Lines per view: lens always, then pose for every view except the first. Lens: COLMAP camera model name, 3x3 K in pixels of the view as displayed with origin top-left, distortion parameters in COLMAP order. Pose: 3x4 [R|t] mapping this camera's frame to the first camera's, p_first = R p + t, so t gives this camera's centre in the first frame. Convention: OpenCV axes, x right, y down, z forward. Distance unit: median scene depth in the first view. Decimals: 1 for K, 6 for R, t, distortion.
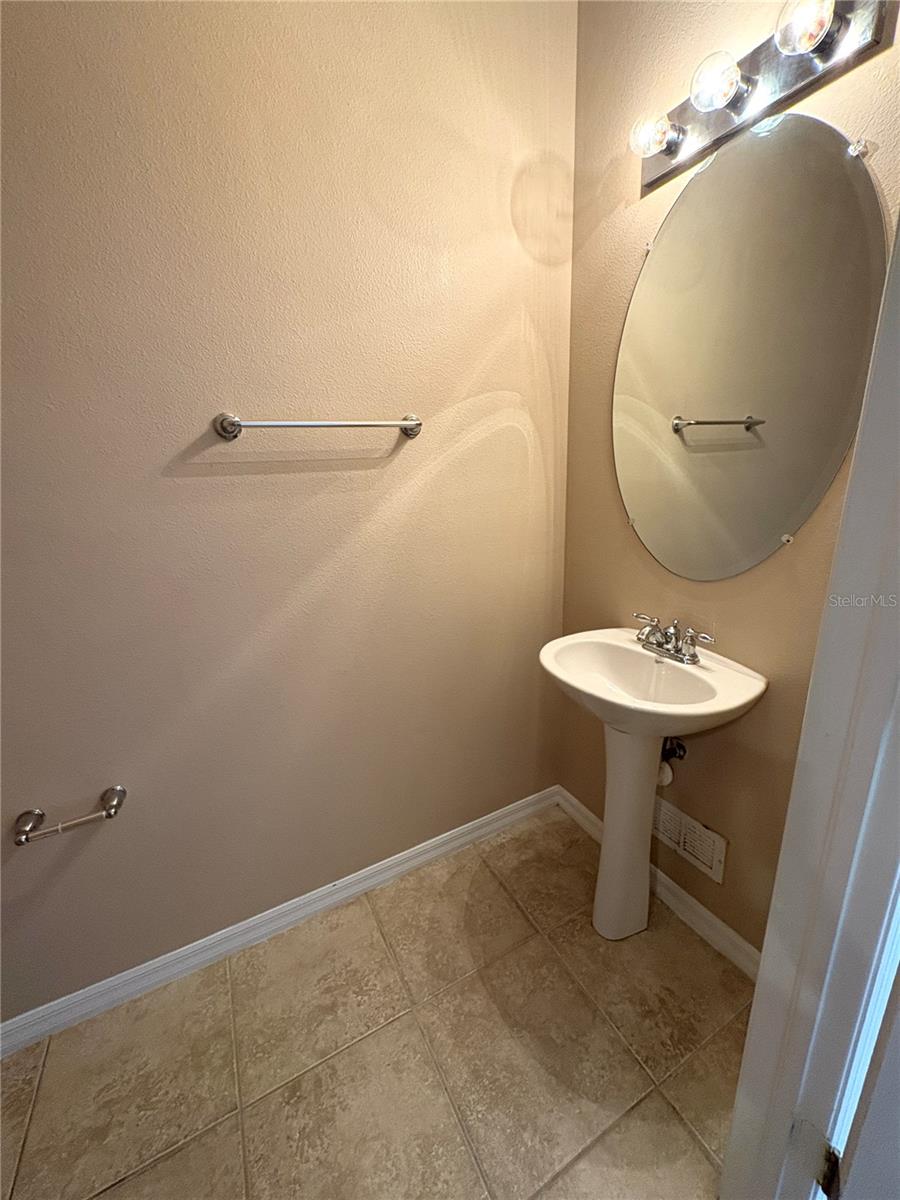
lens RADIAL K [[475.1, 0, 450.0], [0, 475.1, 600.0], [0, 0, 1]] dist [-0.000722, 0.000437]
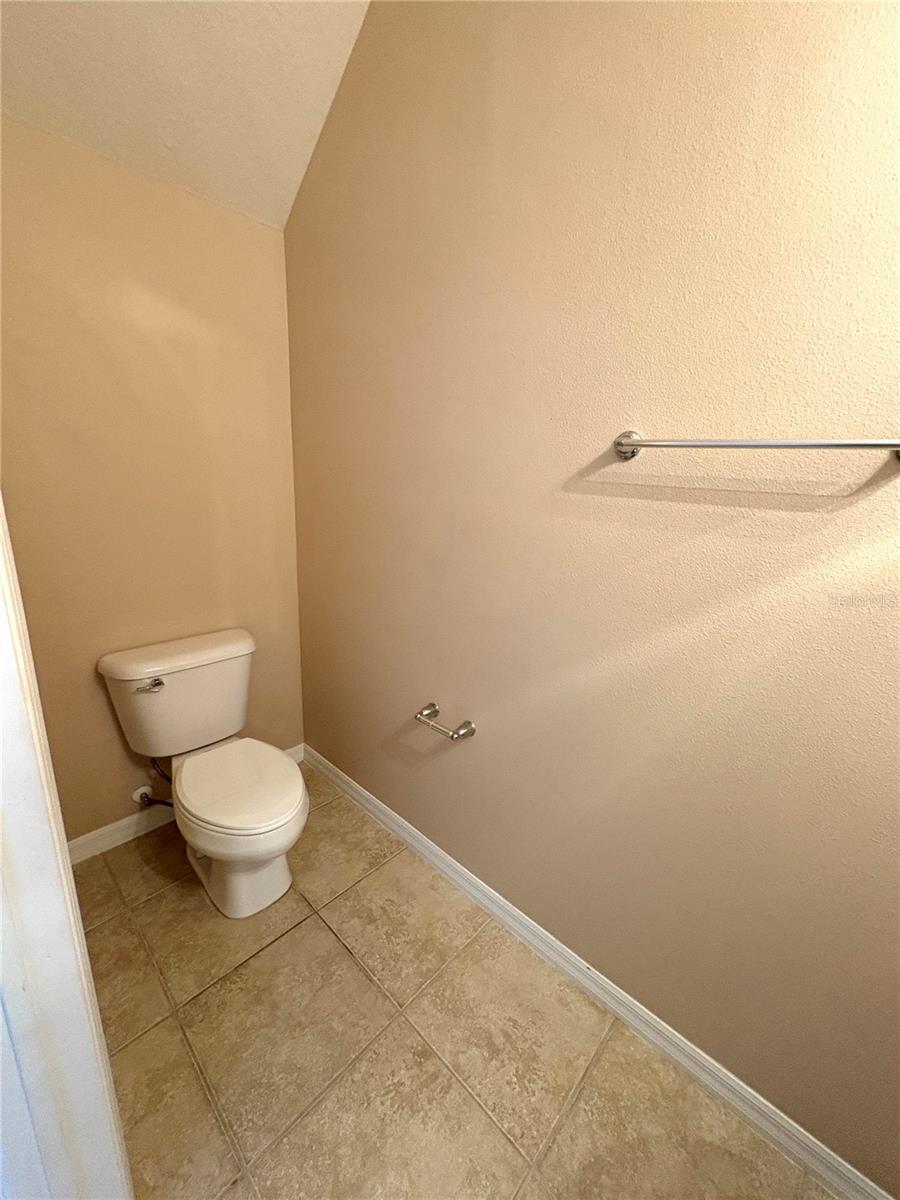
lens RADIAL K [[475.1, 0, 450.0], [0, 475.1, 600.0], [0, 0, 1]] dist [-0.000722, 0.000437]
pose [[0.323597, 0.304077, -0.896003, 0.304493], [-0.320263, 0.926260, 0.198680, -0.140778], [0.890346, 0.222665, 0.397120, 0.345559]]
